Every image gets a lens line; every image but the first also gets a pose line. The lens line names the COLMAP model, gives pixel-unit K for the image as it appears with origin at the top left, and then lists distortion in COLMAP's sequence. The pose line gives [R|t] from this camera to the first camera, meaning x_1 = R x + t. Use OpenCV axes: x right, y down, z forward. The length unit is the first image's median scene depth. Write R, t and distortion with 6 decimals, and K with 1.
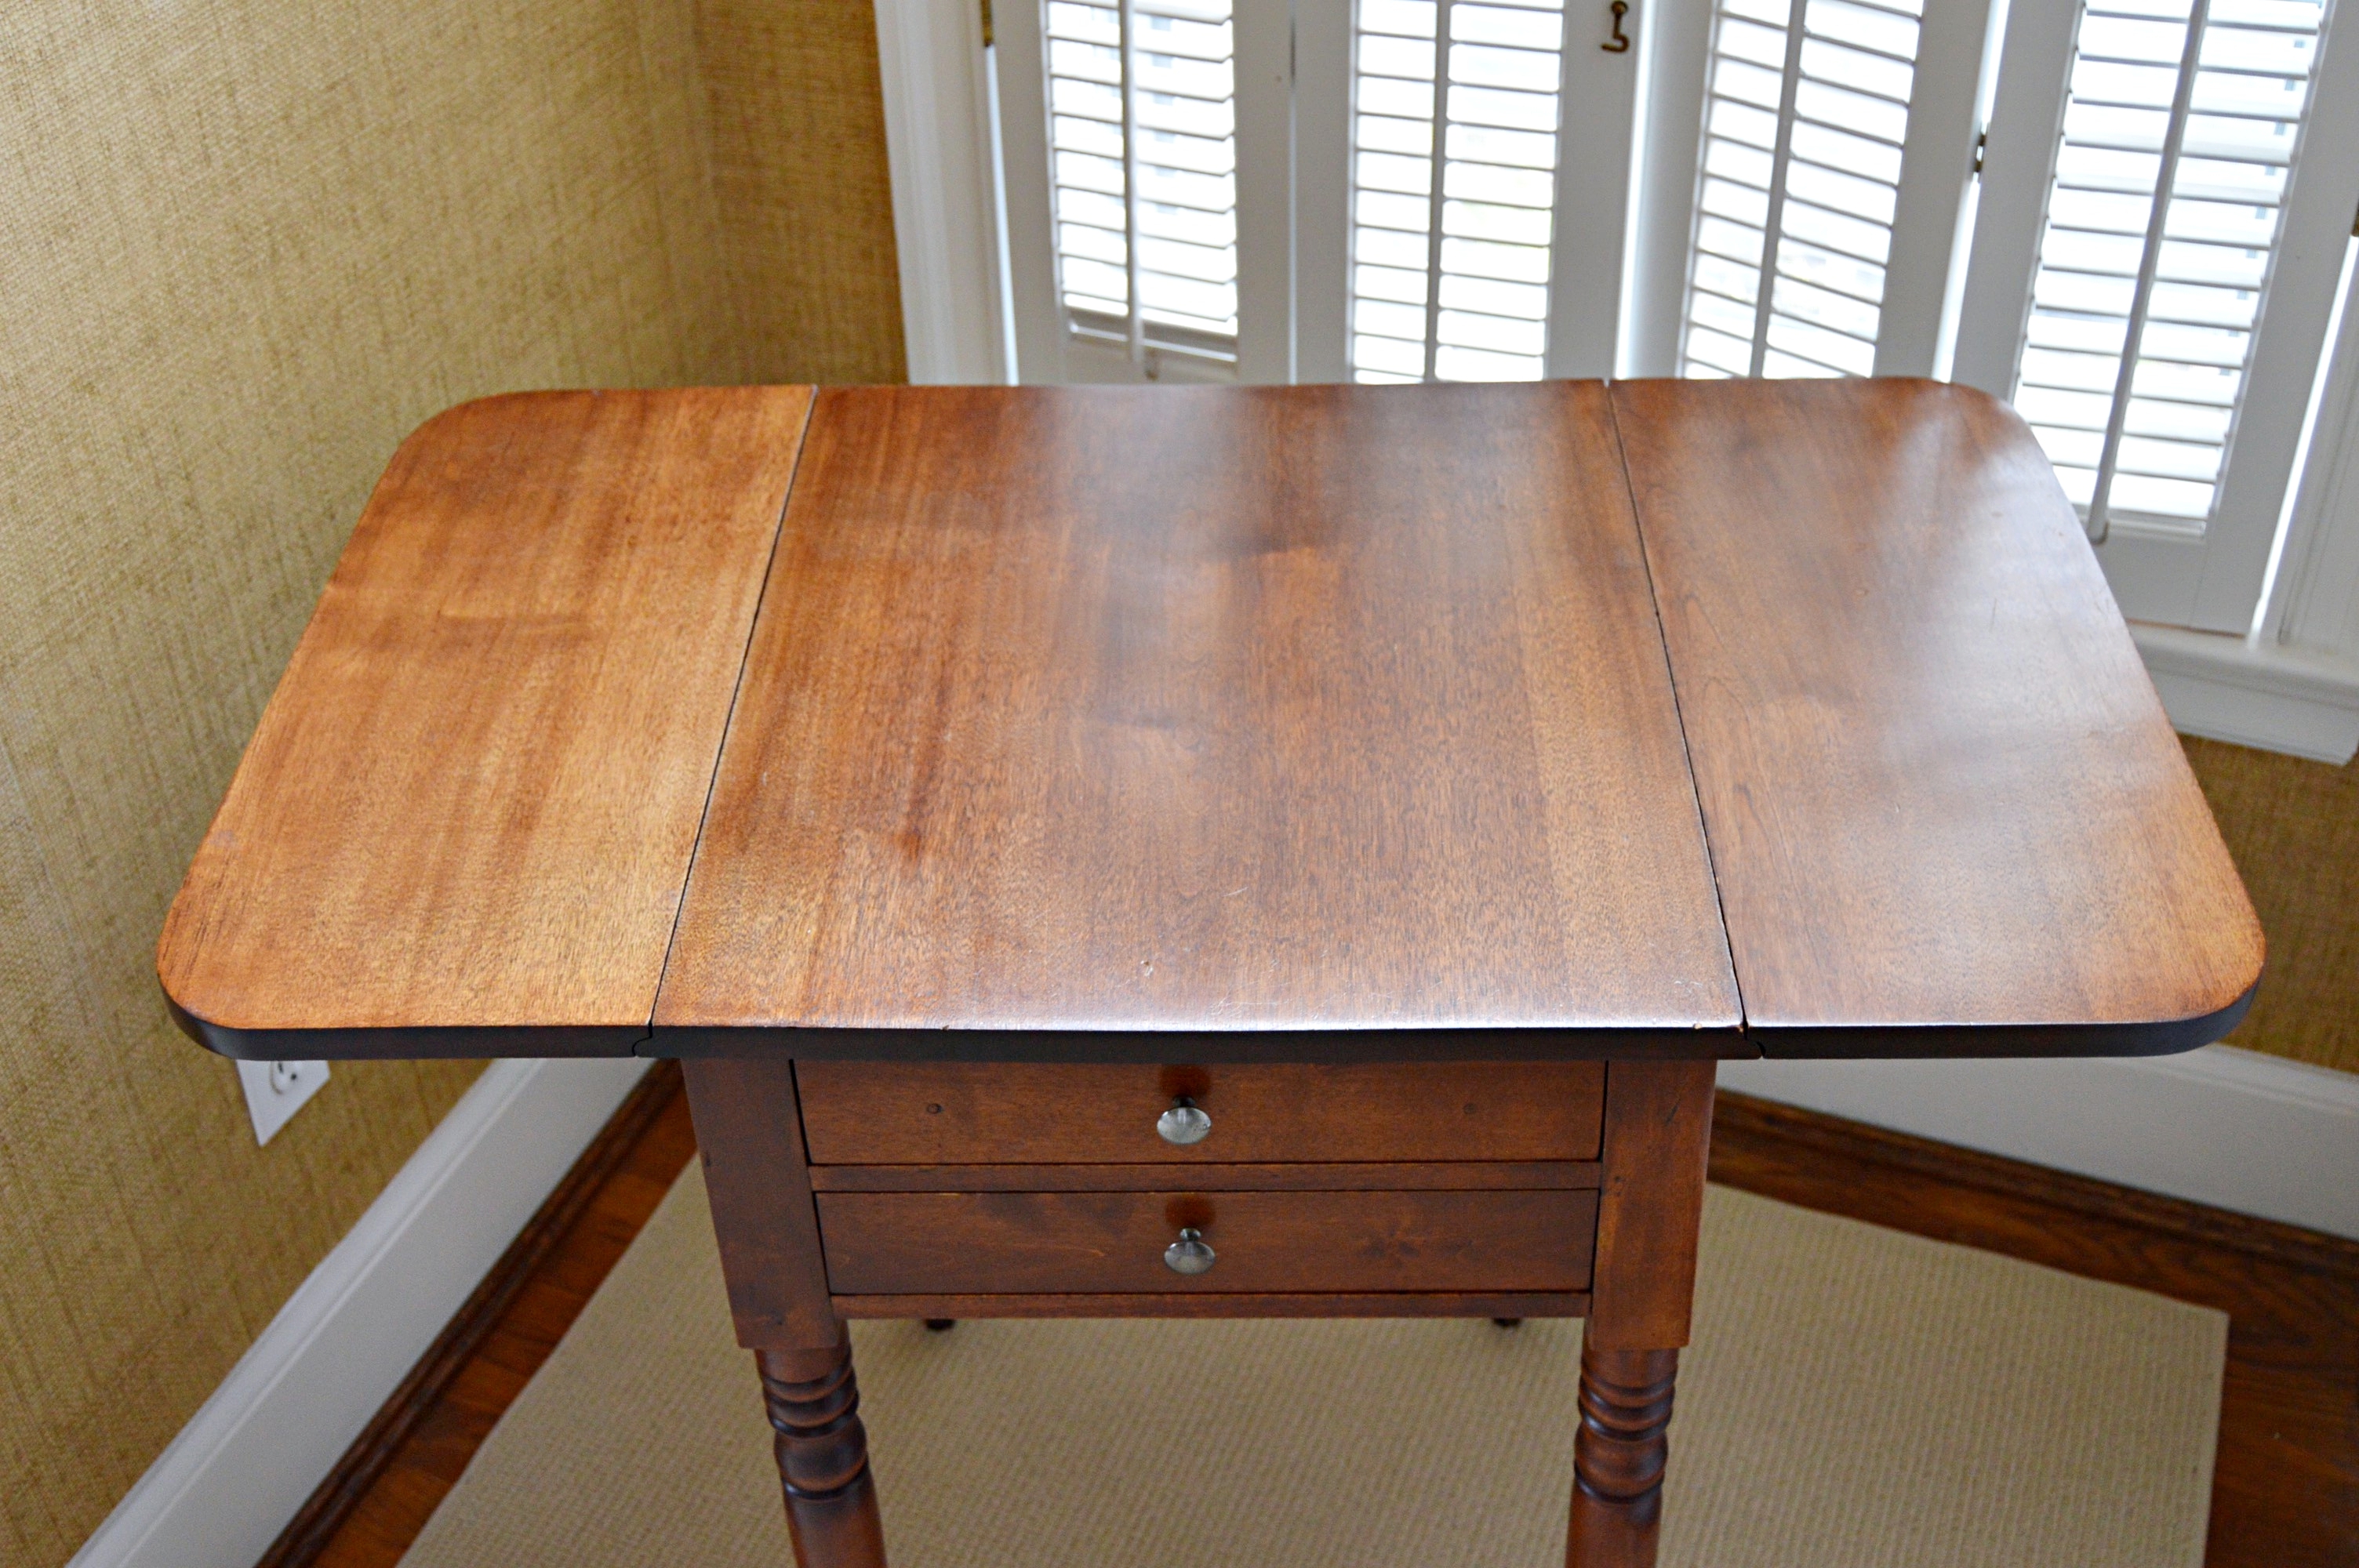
lens RADIAL K [[2691.6, 0, 1179.5], [0, 2691.6, 784.0], [0, 0, 1]] dist [-0.026951, -0.020186]
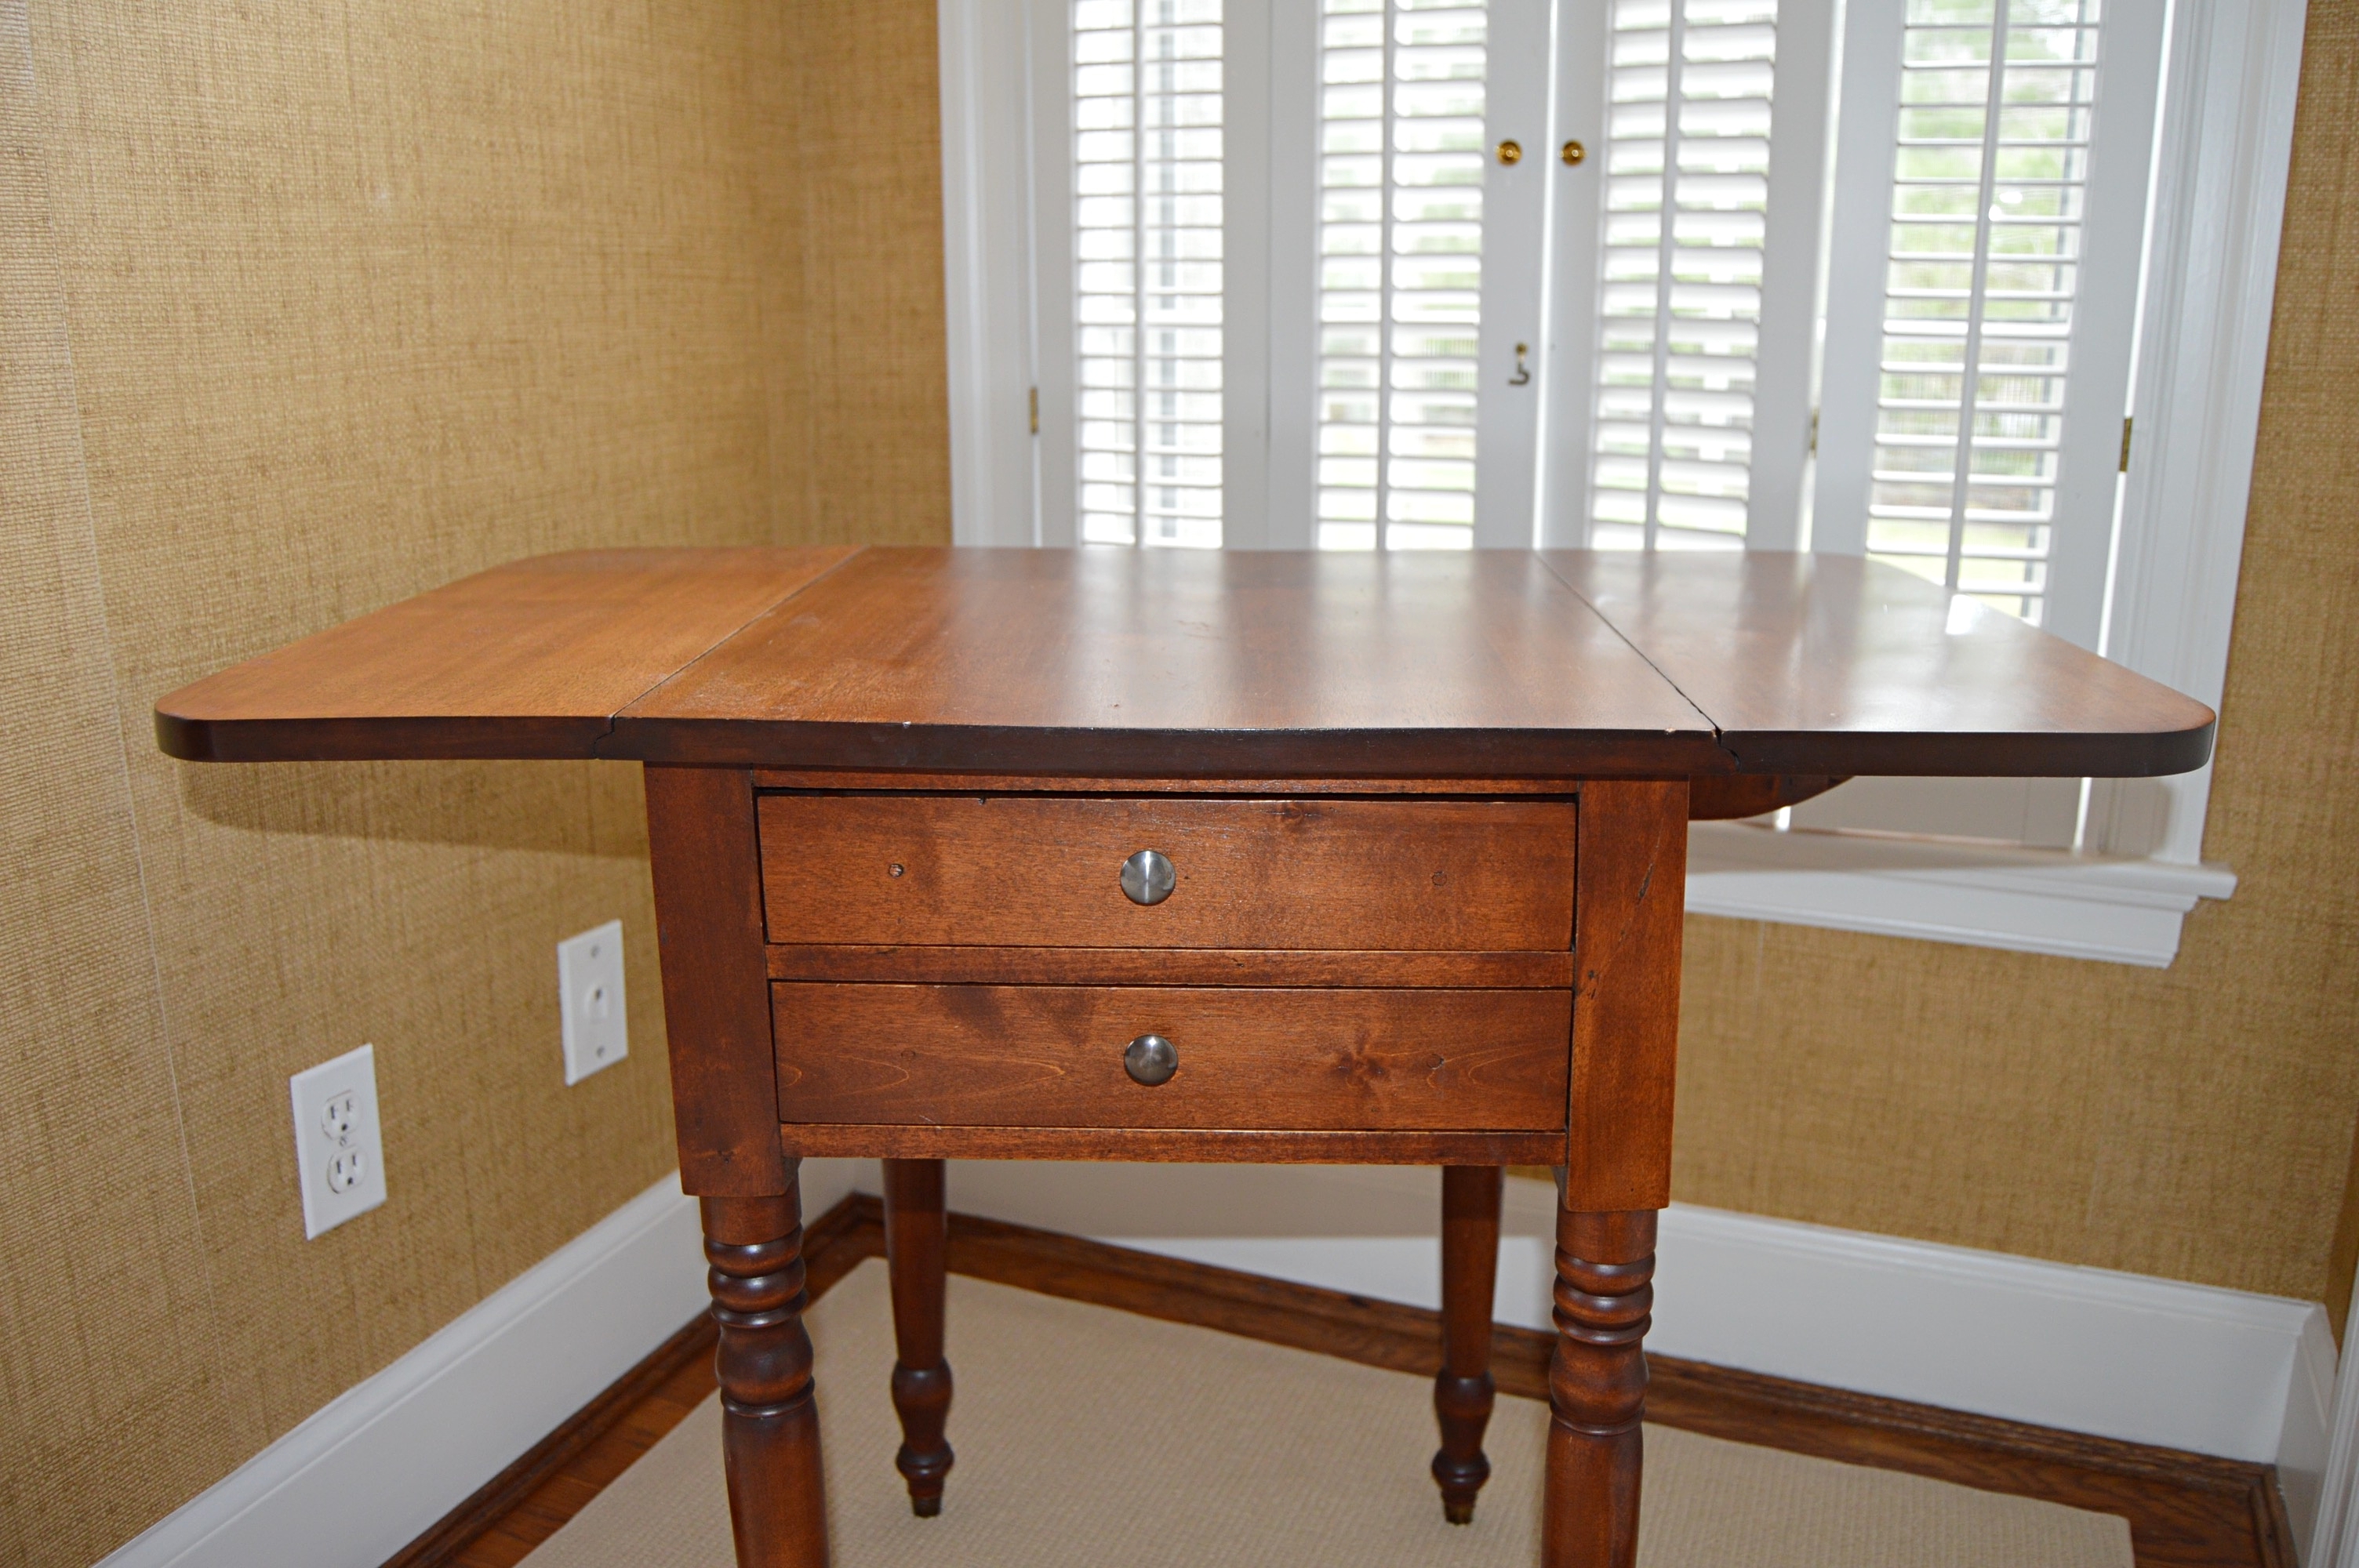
lens RADIAL K [[1895.3, 0, 1187.8], [0, 1895.3, 734.9], [0, 0, 1]] dist [-0.080010, 0.029532]
pose [[0.999691, 0.024427, -0.004626, 0.012499], [-0.024353, 0.924706, -0.379902, 0.235368], [-0.005002, 0.379897, 0.925015, 0.238393]]
